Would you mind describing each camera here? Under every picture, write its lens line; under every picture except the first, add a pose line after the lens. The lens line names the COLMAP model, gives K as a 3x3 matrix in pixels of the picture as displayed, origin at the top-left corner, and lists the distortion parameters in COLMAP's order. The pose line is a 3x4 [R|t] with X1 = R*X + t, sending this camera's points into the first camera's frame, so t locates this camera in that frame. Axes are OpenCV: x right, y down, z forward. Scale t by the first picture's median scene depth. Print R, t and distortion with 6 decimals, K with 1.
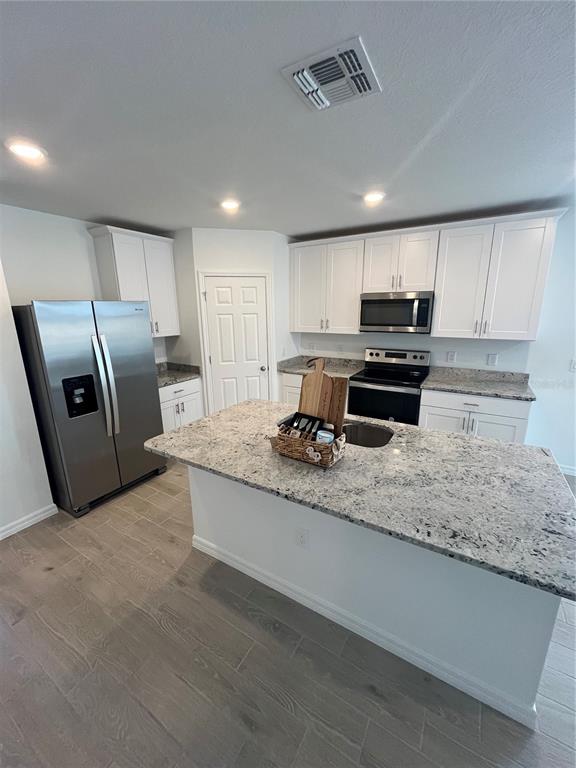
lens RADIAL K [[308.7, 0, 287.9], [0, 308.7, 382.2], [0, 0, 1]] dist [-0.008435, 0.000707]
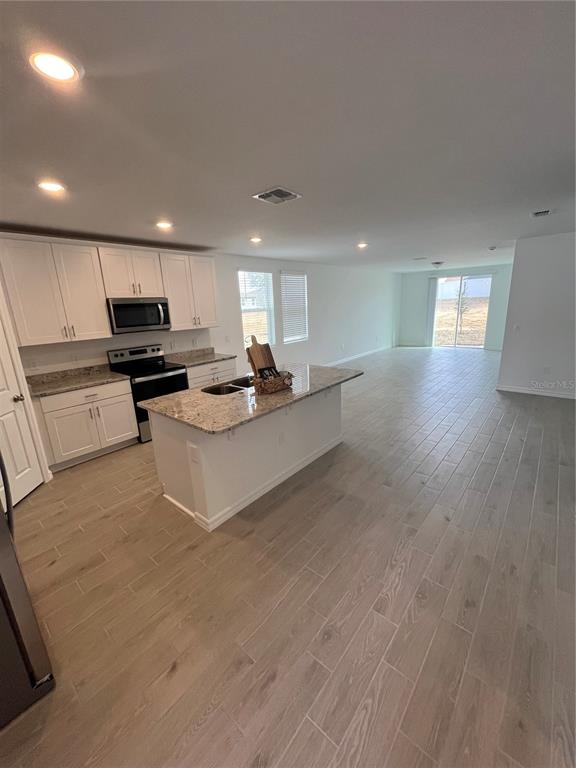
lens RADIAL K [[308.7, 0, 287.9], [0, 308.7, 382.2], [0, 0, 1]] dist [-0.008435, 0.000707]
pose [[0.160950, -0.238660, 0.957672, -0.800122], [0.269894, 0.943981, 0.189889, -0.055544], [-0.949343, 0.227908, 0.216347, 0.276903]]
